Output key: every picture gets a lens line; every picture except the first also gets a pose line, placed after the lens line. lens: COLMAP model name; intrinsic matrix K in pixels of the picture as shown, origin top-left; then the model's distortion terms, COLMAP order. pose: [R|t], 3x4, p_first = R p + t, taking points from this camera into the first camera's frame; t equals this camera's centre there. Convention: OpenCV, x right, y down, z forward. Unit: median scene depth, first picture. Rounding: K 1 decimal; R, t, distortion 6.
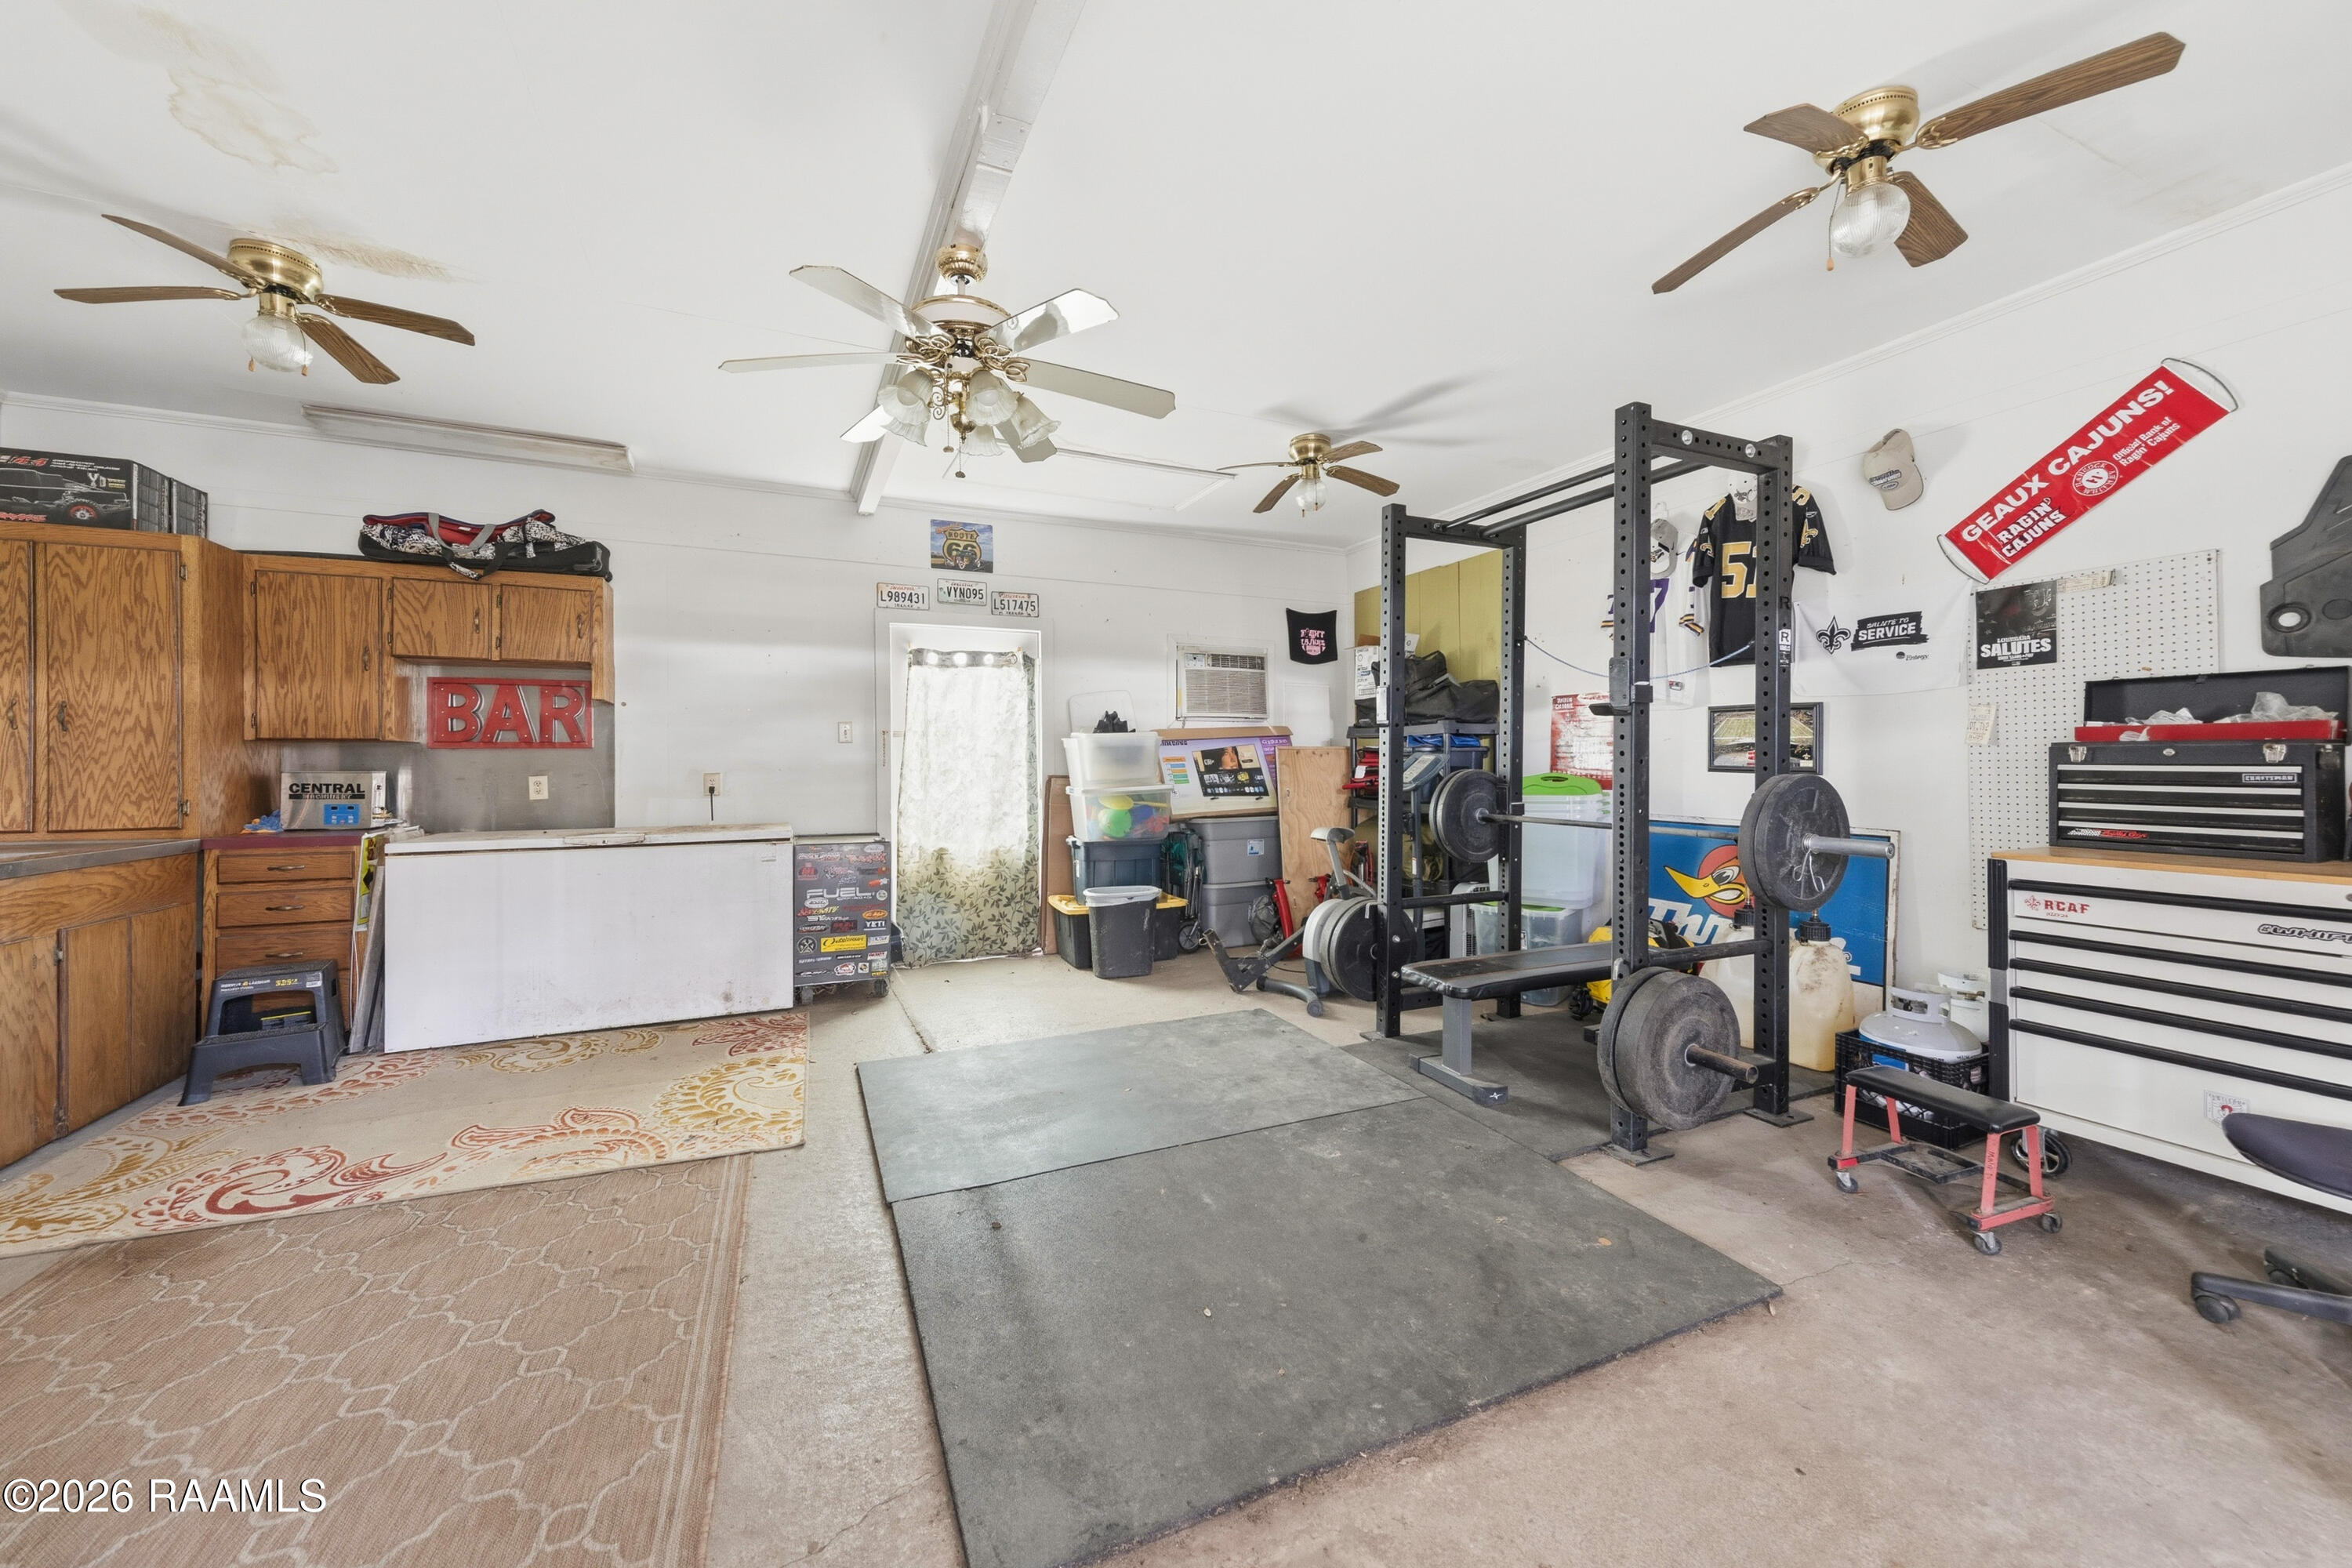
lens RADIAL K [[867.0, 0, 1176.0], [0, 867.0, 784.0], [0, 0, 1]] dist [0.010414, 0.000005]
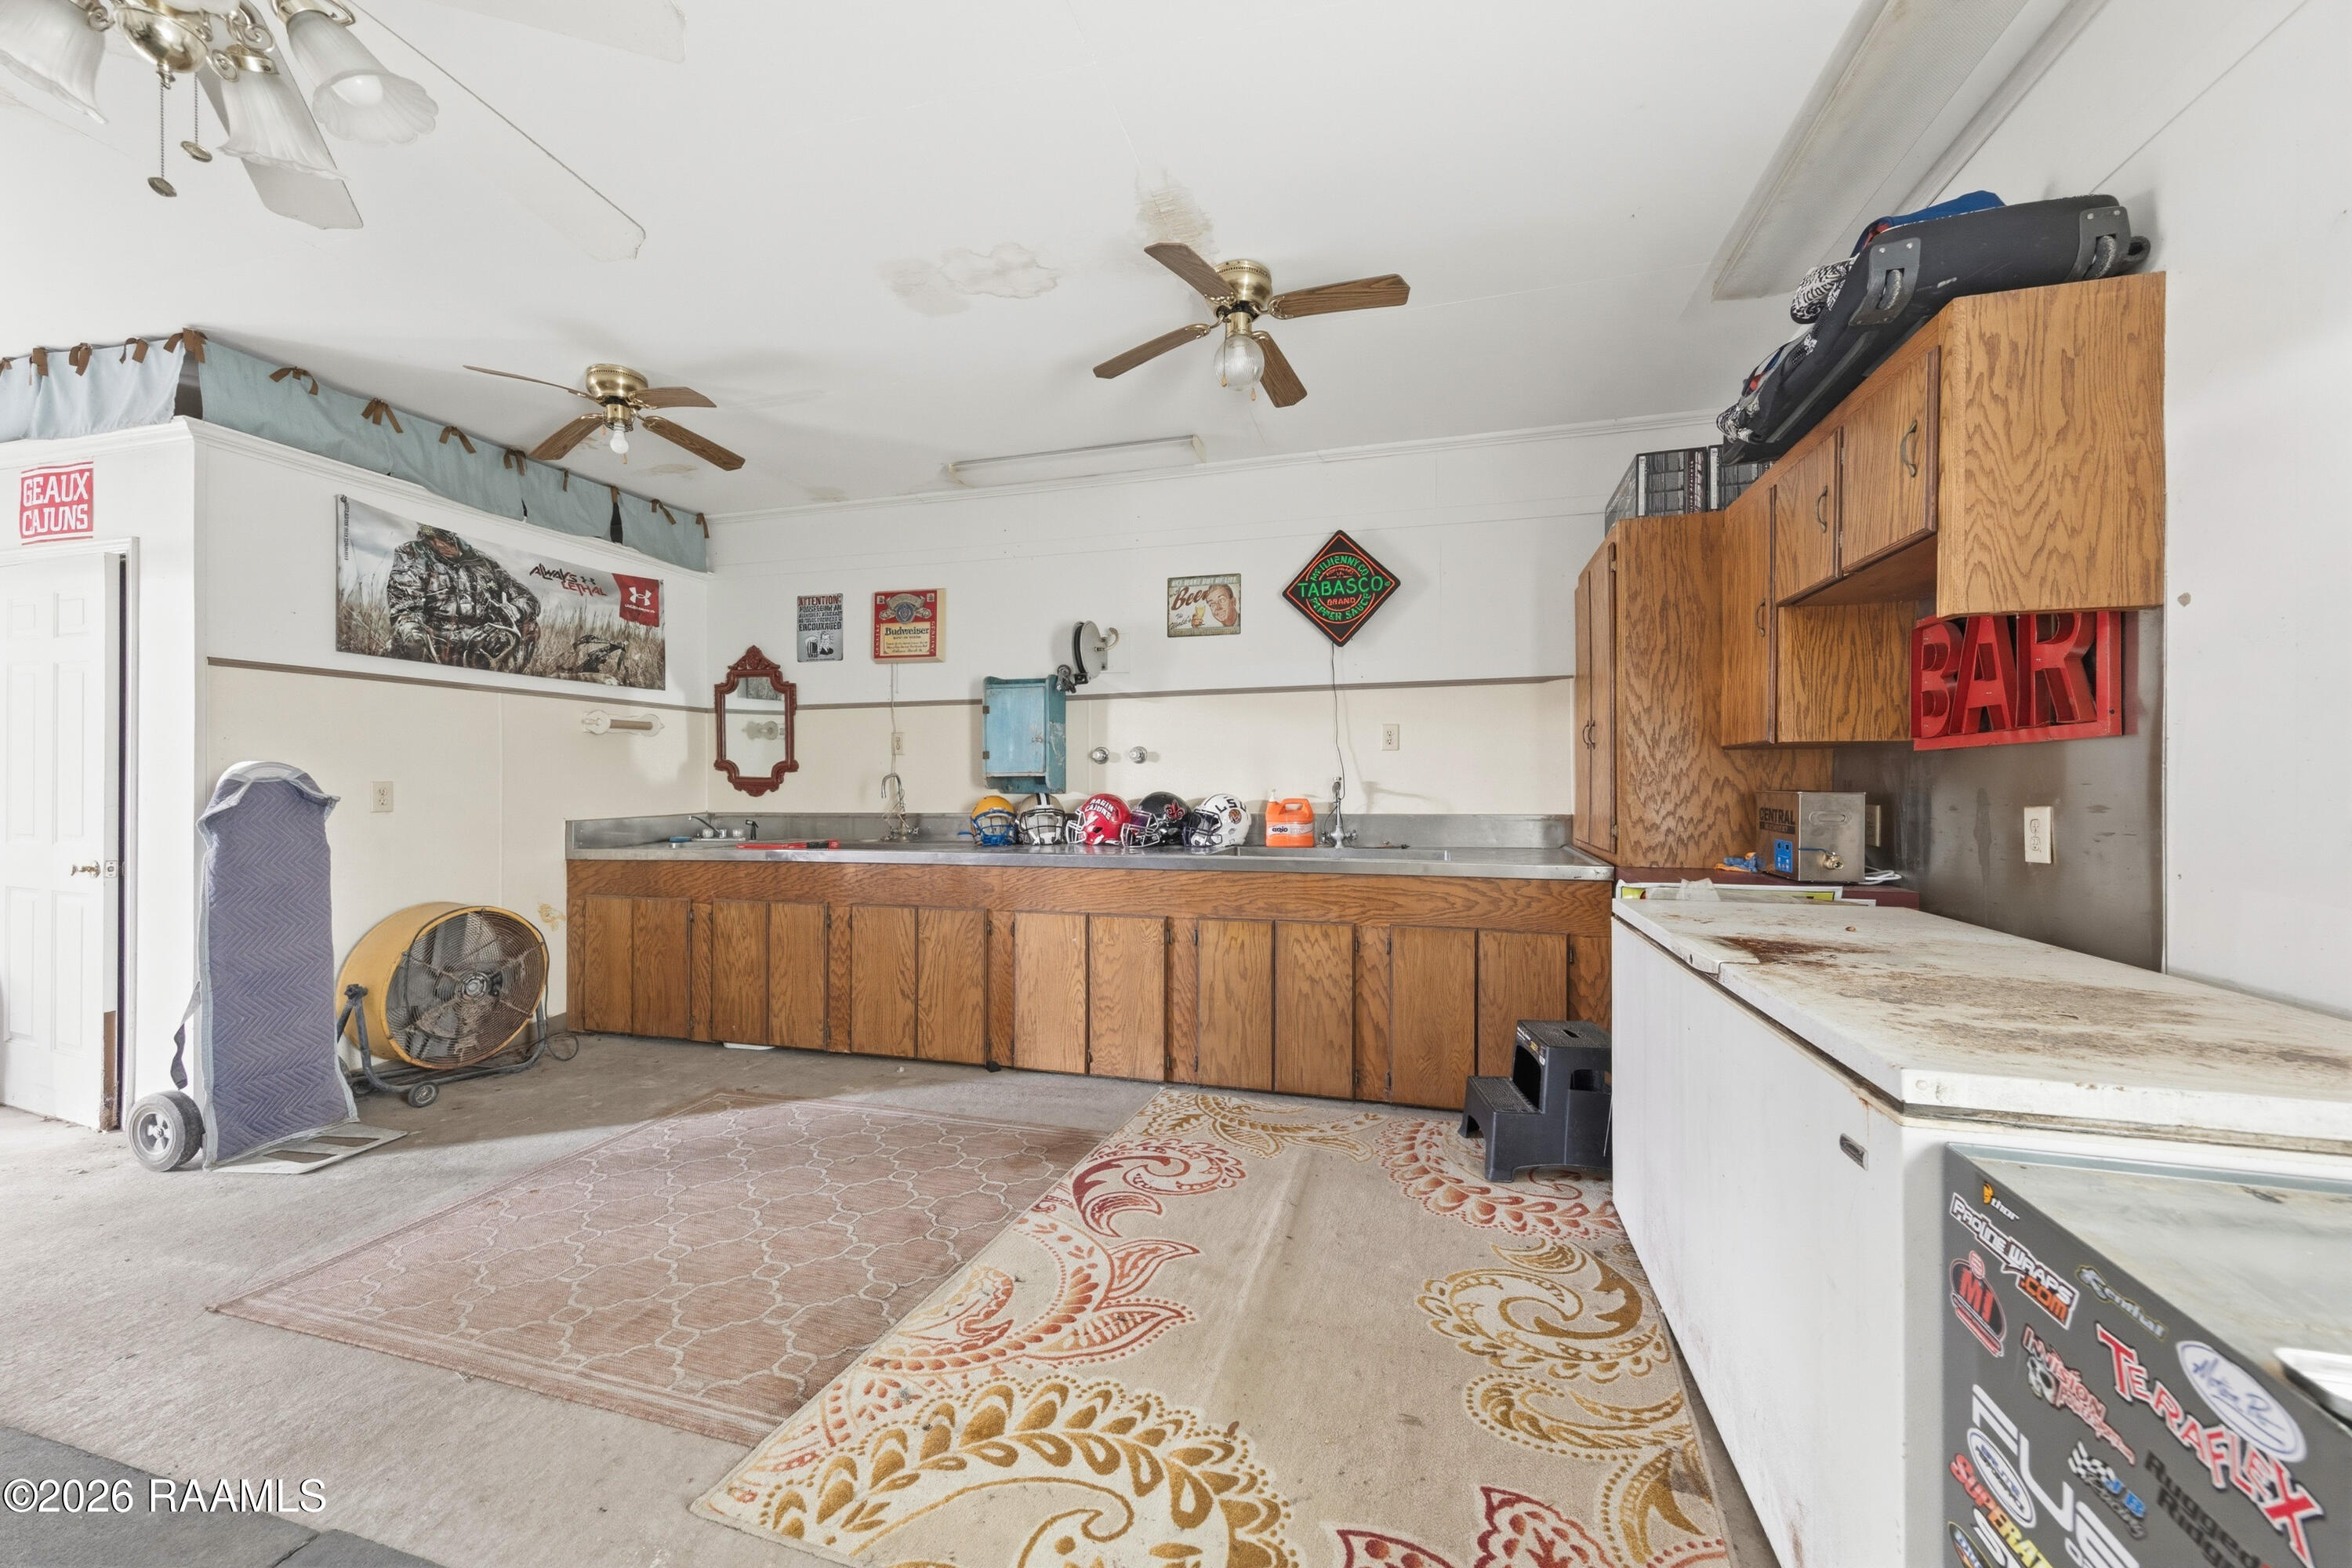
lens RADIAL K [[867.0, 0, 1176.0], [0, 867.0, 784.0], [0, 0, 1]] dist [0.010414, 0.000005]
pose [[-0.647494, 0.004472, -0.762058, -0.216629], [-0.011700, 0.999807, 0.015807, -0.035573], [0.761981, 0.019151, -0.647316, 1.548776]]
